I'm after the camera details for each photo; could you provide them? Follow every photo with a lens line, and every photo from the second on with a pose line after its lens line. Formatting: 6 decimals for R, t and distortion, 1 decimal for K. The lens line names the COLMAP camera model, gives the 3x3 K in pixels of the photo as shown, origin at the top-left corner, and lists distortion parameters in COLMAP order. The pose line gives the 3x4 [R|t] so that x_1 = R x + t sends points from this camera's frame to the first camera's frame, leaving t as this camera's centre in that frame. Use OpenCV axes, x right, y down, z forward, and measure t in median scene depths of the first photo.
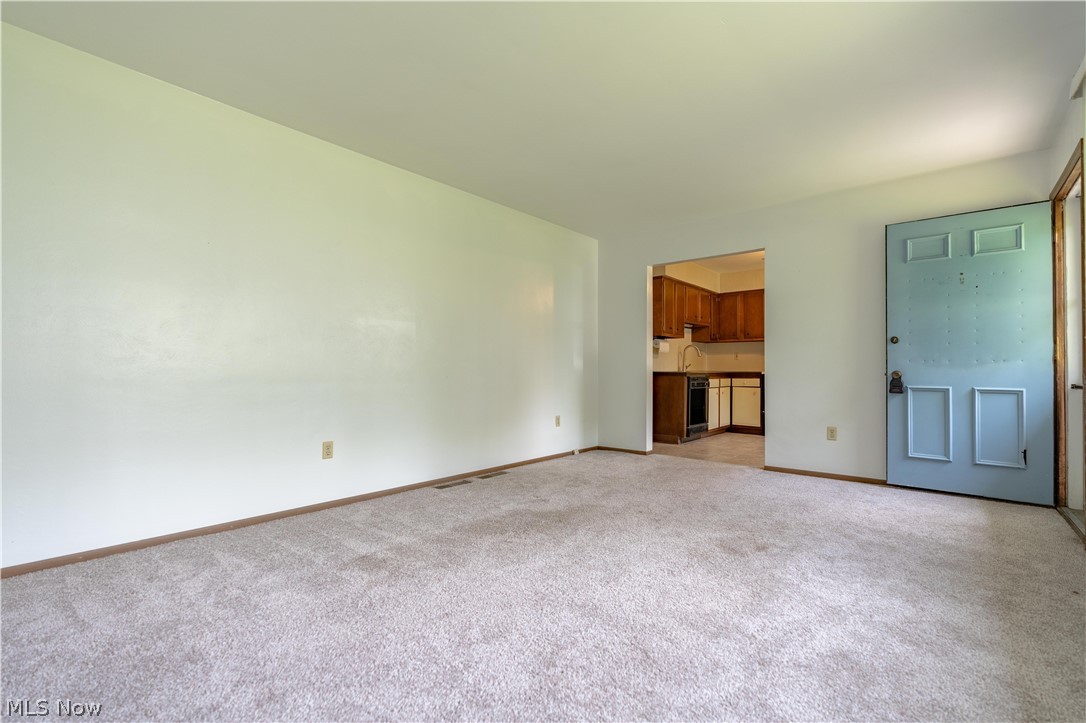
lens RADIAL K [[484.2, 0, 543.0], [0, 484.2, 361.5], [0, 0, 1]] dist [-0.001712, 0.000977]
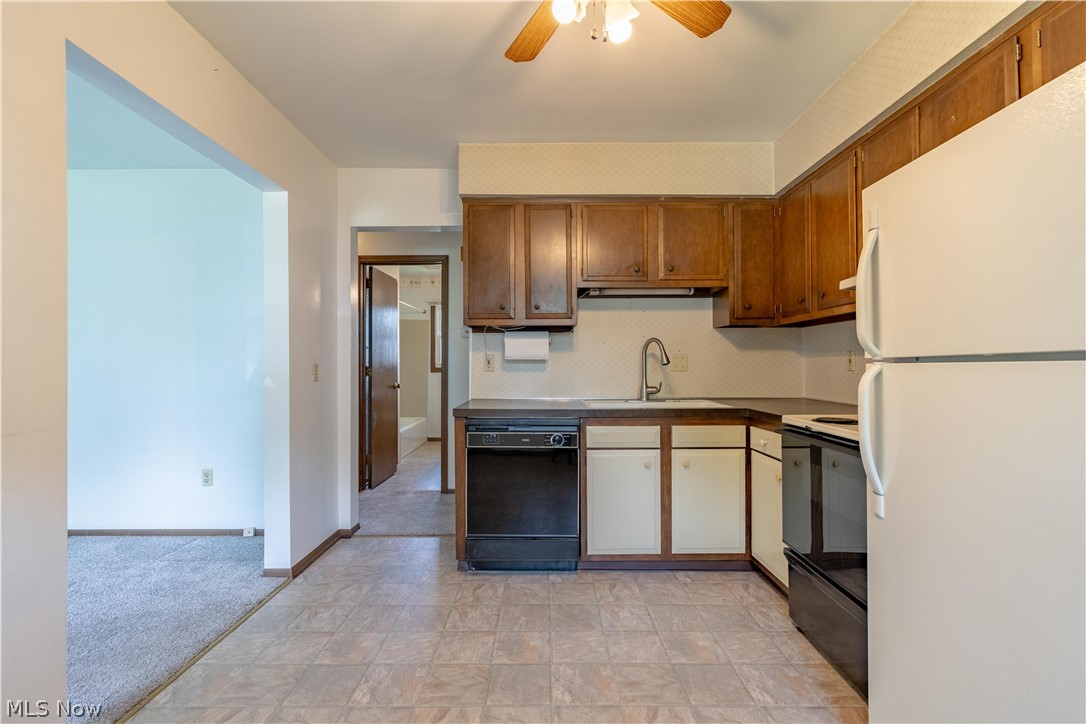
lens RADIAL K [[486.7, 0, 544.4], [0, 486.7, 361.4], [0, 0, 1]] dist [-0.002796, 0.001147]
pose [[0.647689, -0.009784, -0.761842, 0.565945], [0.016139, 0.999869, 0.000880, -0.015643], [0.761734, -0.012865, 0.647762, 0.654198]]
